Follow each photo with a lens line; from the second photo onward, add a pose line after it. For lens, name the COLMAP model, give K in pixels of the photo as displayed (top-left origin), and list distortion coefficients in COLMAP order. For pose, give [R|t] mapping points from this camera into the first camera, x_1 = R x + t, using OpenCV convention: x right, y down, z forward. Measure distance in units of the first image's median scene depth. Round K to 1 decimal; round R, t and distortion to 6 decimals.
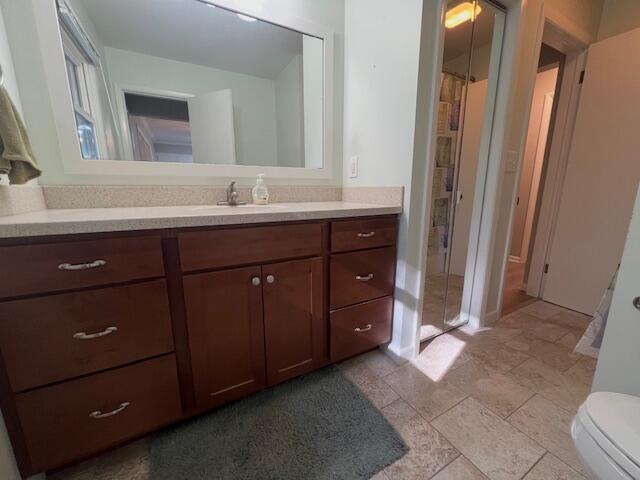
lens RADIAL K [[256.1, 0, 319.8], [0, 256.1, 237.6], [0, 0, 1]] dist [0.001096, 0.000101]
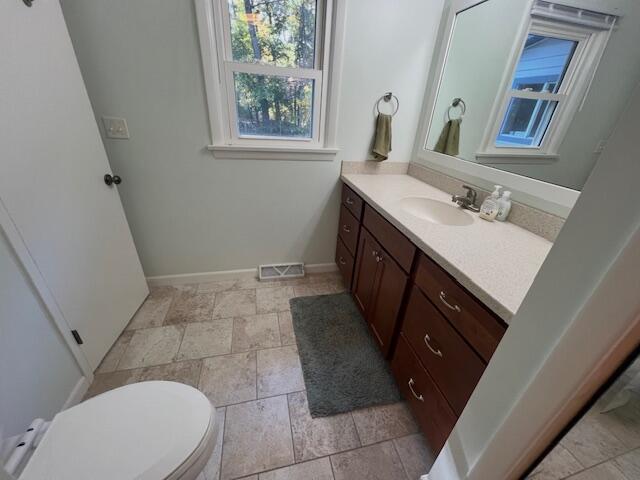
lens RADIAL K [[256.1, 0, 319.8], [0, 256.1, 237.6], [0, 0, 1]] dist [0.001096, 0.000101]
pose [[-0.268006, 0.425335, -0.864444, 0.967088], [-0.243984, 0.838054, 0.487993, -0.496566], [0.932011, 0.341695, -0.120828, 0.811748]]
